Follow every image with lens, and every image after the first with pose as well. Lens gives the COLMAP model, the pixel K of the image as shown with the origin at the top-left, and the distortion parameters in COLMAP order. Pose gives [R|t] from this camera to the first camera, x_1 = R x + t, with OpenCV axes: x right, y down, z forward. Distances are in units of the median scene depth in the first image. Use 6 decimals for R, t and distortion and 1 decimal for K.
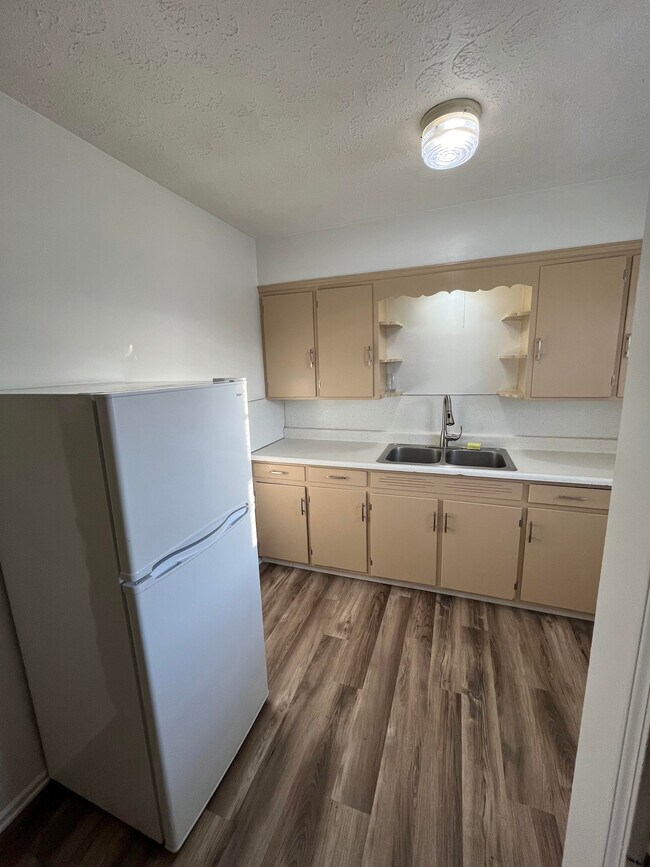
lens RADIAL K [[352.2, 0, 325.9], [0, 352.2, 431.0], [0, 0, 1]] dist [-0.000295, 0.000341]
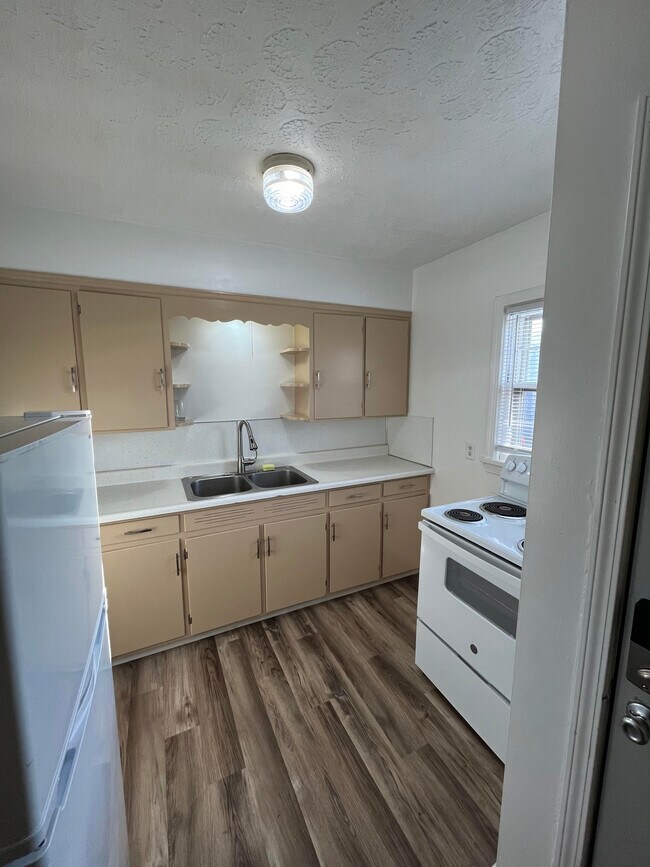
lens RADIAL K [[352.2, 0, 325.9], [0, 352.2, 431.0], [0, 0, 1]] dist [-0.000295, 0.000341]
pose [[0.694223, -0.068069, 0.716534, -0.248820], [0.115083, 0.993208, -0.017148, -0.032393], [-0.710500, 0.094365, 0.697341, 0.145195]]
